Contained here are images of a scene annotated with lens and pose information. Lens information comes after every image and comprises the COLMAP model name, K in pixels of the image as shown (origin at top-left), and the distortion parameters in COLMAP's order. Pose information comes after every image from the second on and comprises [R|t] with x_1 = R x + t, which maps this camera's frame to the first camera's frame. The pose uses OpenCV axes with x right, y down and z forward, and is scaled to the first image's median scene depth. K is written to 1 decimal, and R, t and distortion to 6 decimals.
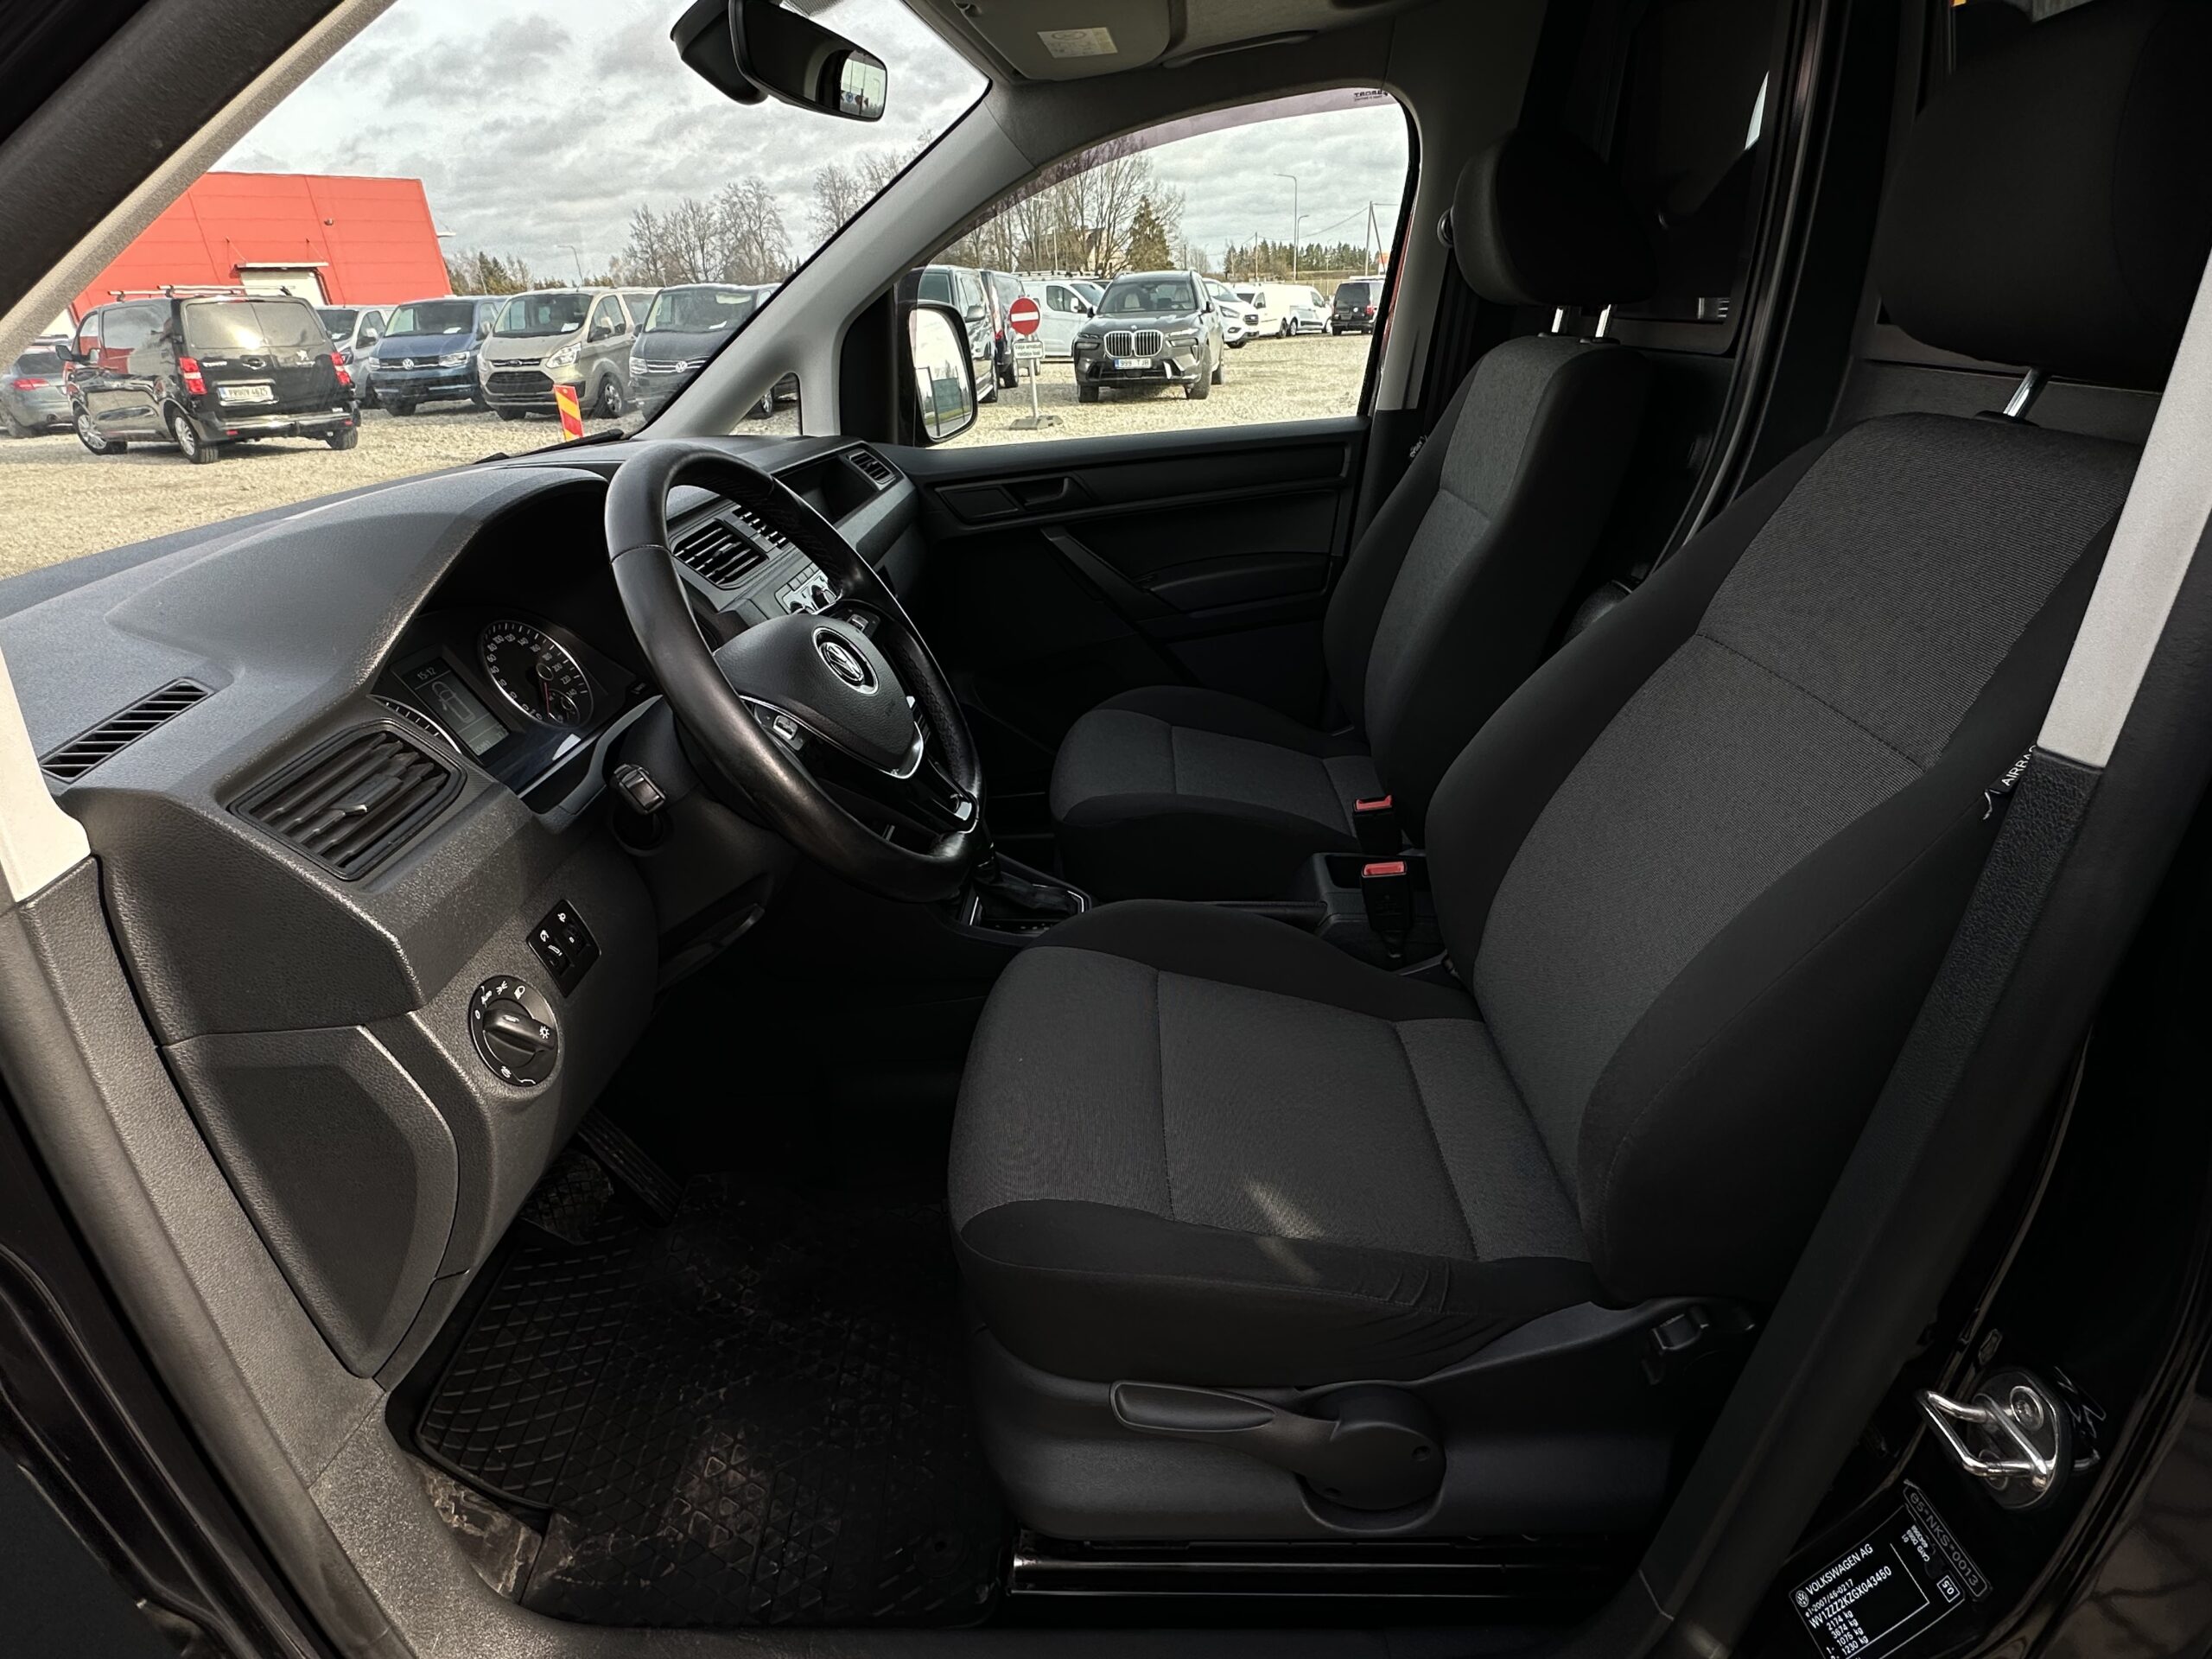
lens RADIAL K [[1094.4, 0, 1103.1], [0, 1094.4, 854.2], [0, 0, 1]] dist [-0.028332, 0.000508]
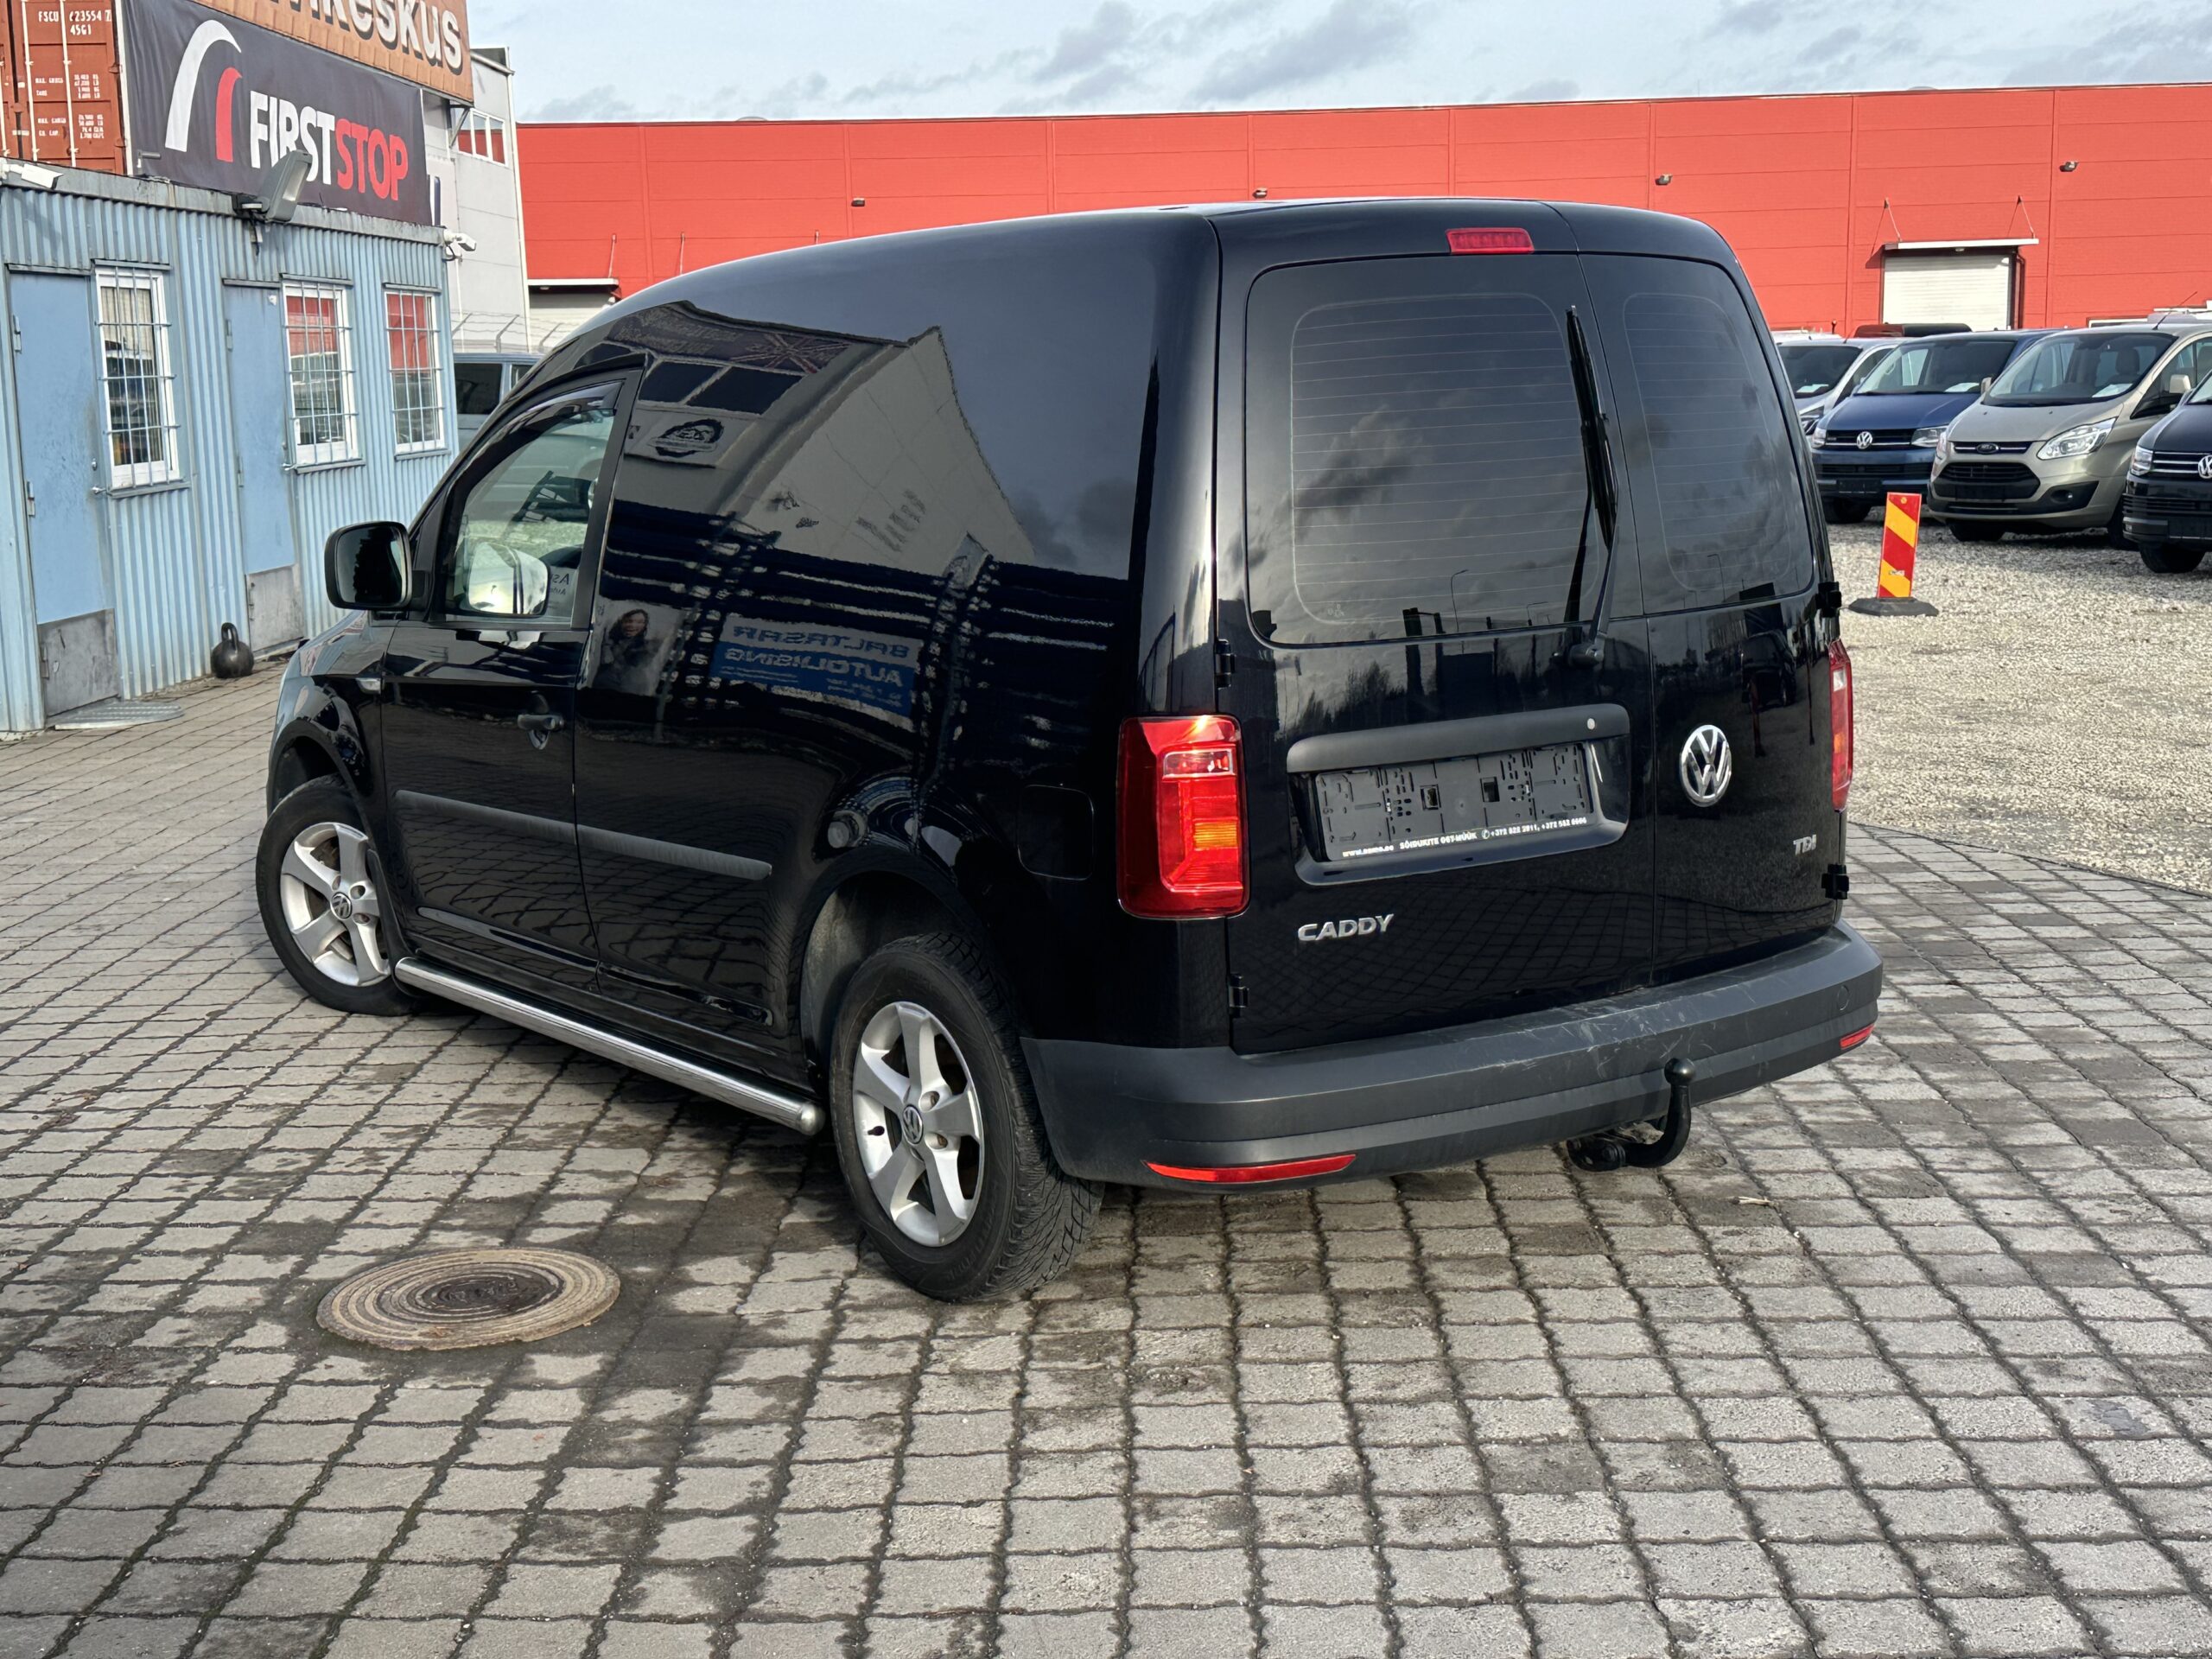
lens RADIAL K [[2701.9, 0, 1106.0], [0, 2701.9, 829.5], [0, 0, 1]] dist [0.253441, -0.609682]
pose [[0.597189, 0.146301, -0.788645, 0.411675], [-0.359801, 0.927614, -0.100373, 0.044852], [0.716874, 0.343697, 0.606601, -0.157452]]
